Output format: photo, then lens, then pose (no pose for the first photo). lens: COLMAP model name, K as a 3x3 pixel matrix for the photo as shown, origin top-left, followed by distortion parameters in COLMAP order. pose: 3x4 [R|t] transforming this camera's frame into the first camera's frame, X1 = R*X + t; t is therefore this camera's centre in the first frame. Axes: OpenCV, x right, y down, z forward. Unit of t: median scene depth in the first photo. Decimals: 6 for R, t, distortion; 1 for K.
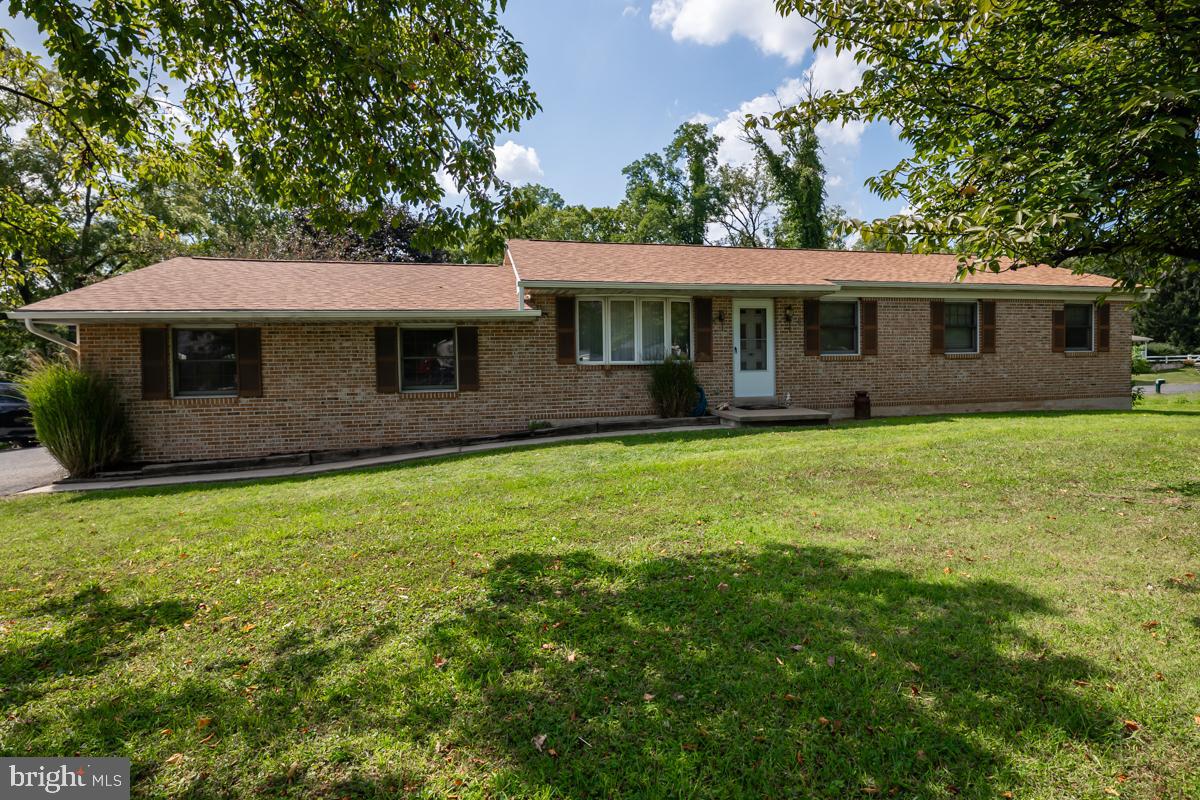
lens RADIAL K [[584.2, 0, 600.0], [0, 584.2, 400.0], [0, 0, 1]] dist [-0.000641, -0.000056]
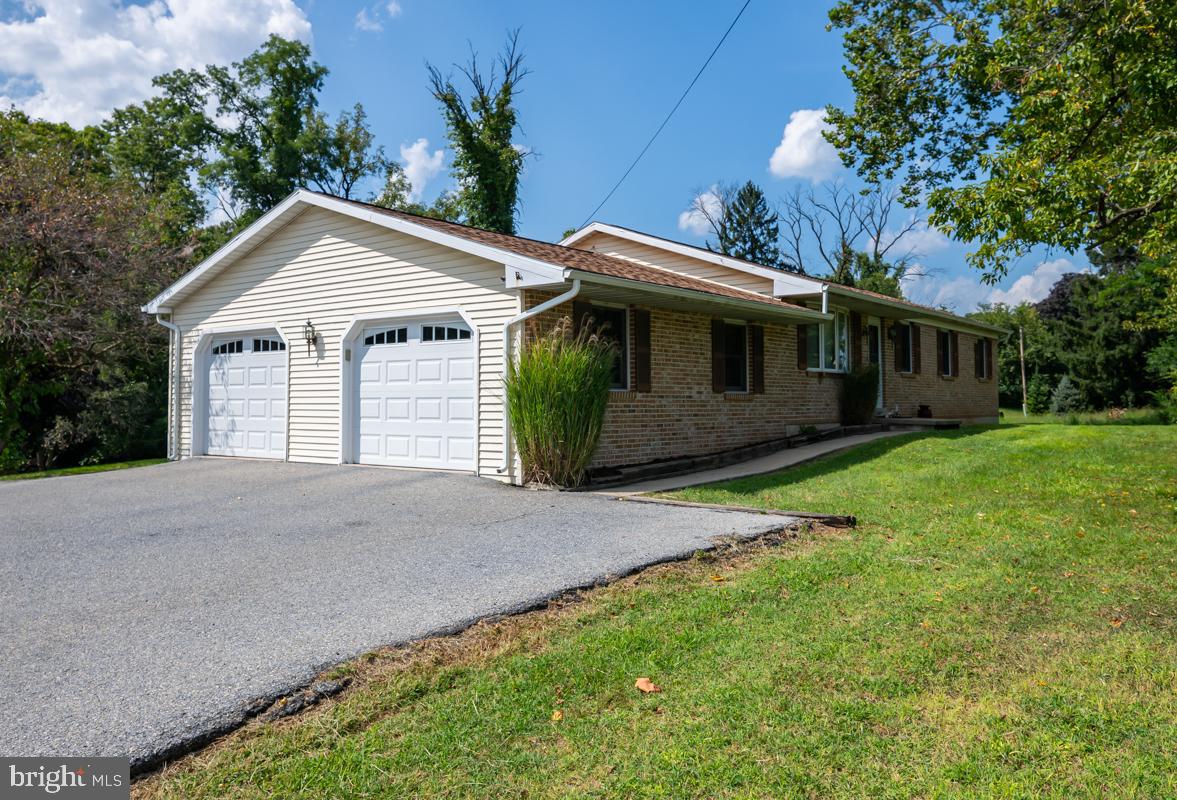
lens RADIAL K [[893.2, 0, 588.5], [0, 893.2, 400.0], [0, 0, 1]] dist [0.002868, 0.003837]
pose [[0.785720, 0.017630, 0.618331, -0.289503], [0.024410, 0.997932, -0.059470, 0.016168], [-0.618100, 0.061820, 0.783665, 0.008482]]
